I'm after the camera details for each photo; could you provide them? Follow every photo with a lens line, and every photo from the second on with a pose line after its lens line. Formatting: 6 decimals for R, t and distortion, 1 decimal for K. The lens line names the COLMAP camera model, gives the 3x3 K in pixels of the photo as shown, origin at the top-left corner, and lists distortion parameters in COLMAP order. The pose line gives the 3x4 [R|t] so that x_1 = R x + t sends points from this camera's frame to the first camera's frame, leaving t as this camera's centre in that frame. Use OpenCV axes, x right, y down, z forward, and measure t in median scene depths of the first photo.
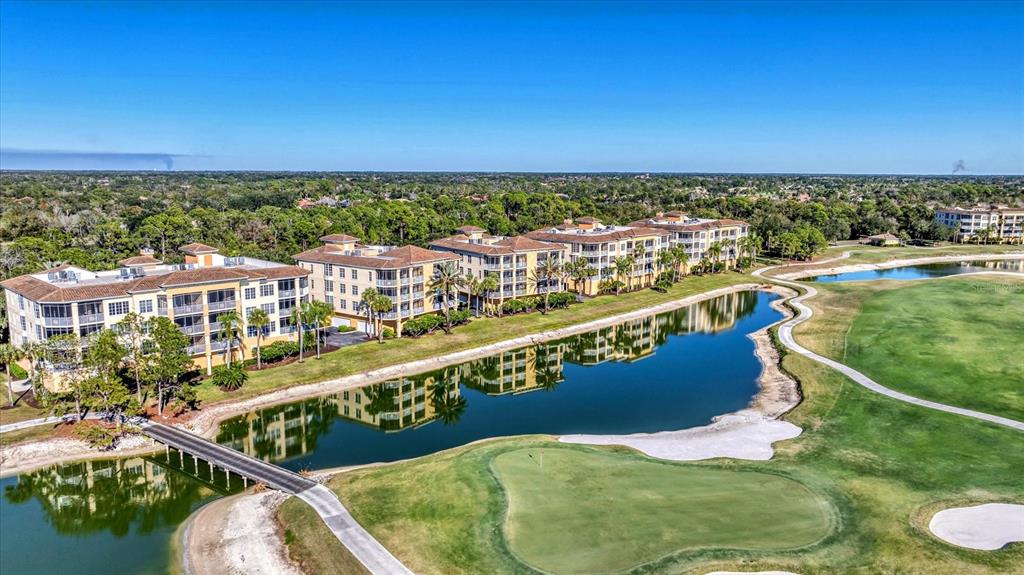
lens RADIAL K [[701.0, 0, 518.2], [0, 701.0, 283.5], [0, 0, 1]] dist [-0.023425, 0.000833]
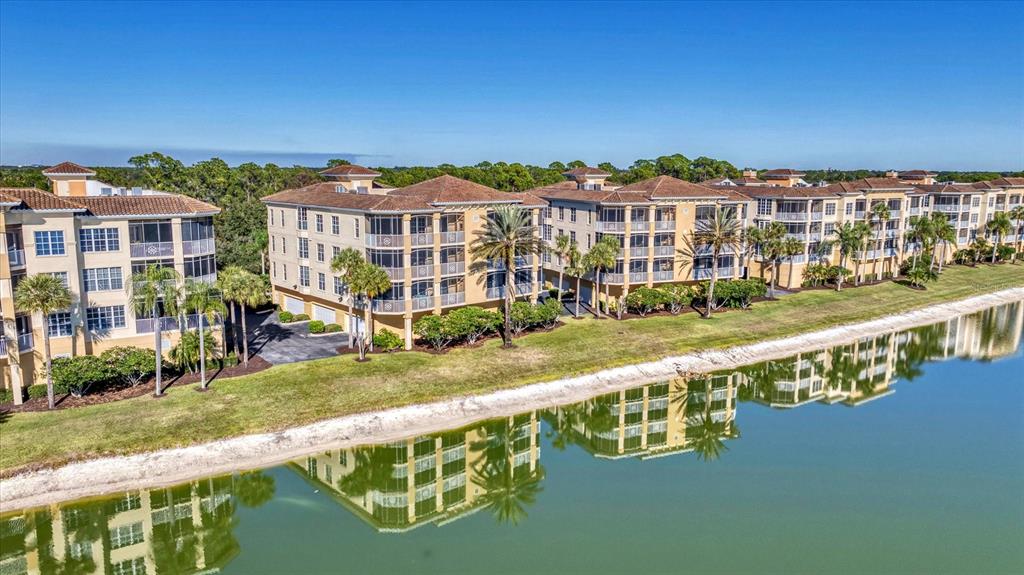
lens RADIAL K [[701.0, 0, 518.2], [0, 701.0, 283.5], [0, 0, 1]] dist [-0.023425, 0.000833]
pose [[0.973225, 0.034628, -0.227233, 0.018370], [-0.034368, 0.999396, 0.005103, 0.019802], [0.227272, 0.002843, 0.973827, 0.438179]]
